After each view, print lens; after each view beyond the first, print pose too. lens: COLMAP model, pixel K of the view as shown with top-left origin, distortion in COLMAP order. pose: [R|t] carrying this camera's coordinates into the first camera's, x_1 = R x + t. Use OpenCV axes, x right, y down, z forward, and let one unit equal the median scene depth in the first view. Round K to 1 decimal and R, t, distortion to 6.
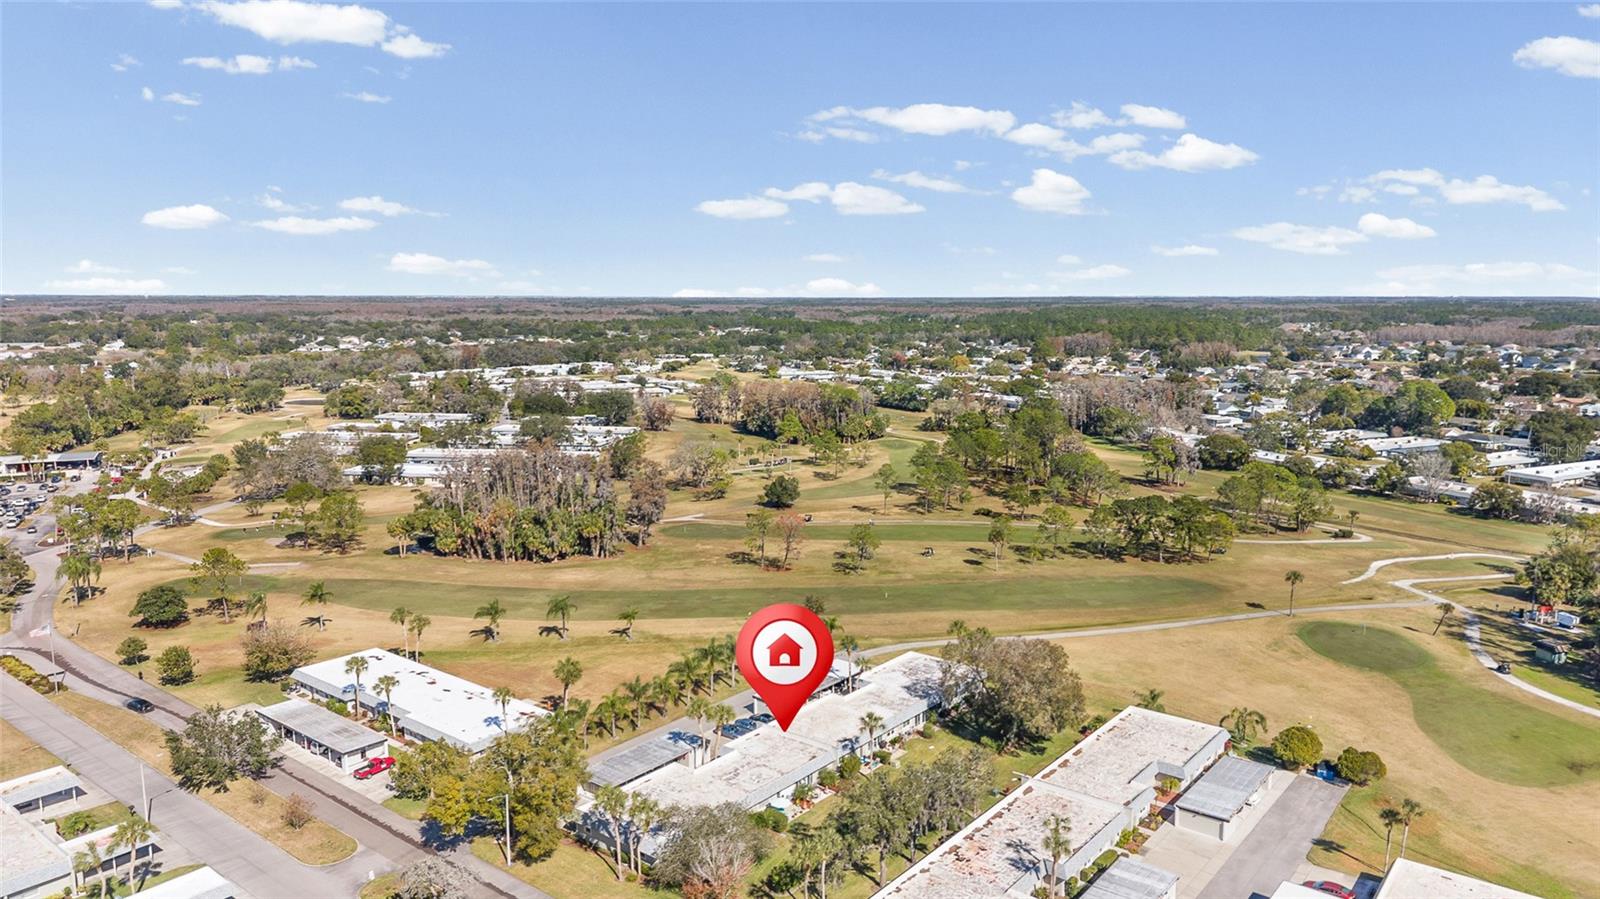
lens RADIAL K [[1059.6, 0, 844.6], [0, 1059.6, 451.7], [0, 0, 1]] dist [0.083068, -0.121598]
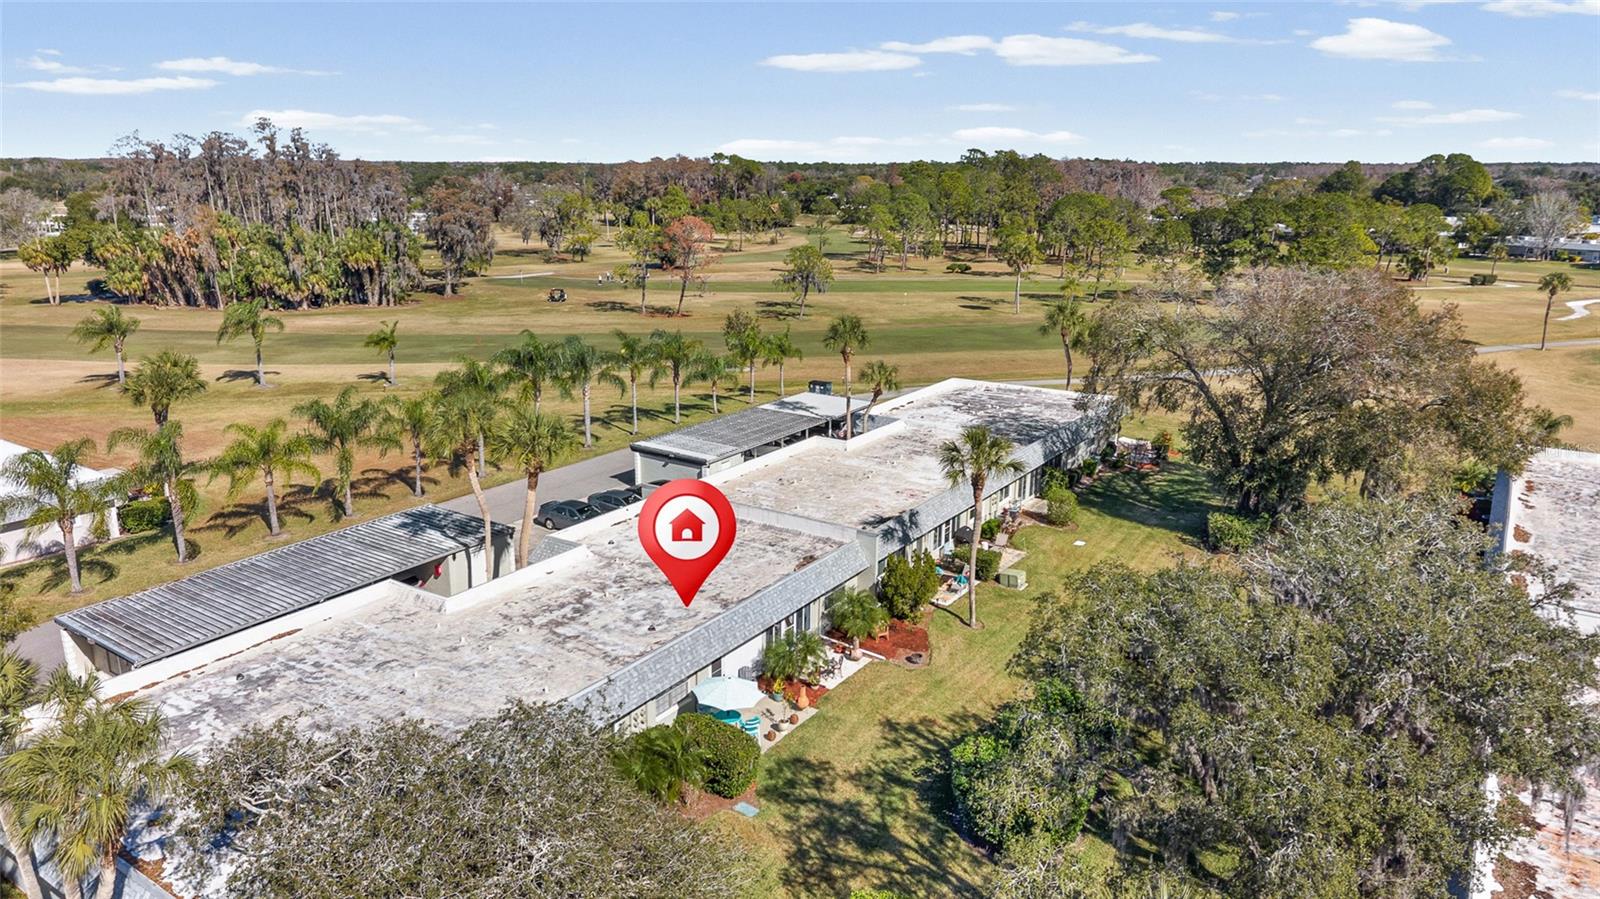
lens RADIAL K [[1059.6, 0, 844.6], [0, 1059.6, 451.7], [0, 0, 1]] dist [0.083068, -0.121598]
pose [[0.993645, -0.002789, 0.112525, -0.053132], [-0.010951, 0.992555, 0.121304, 0.196007], [-0.112025, -0.121765, 0.986217, 0.619070]]
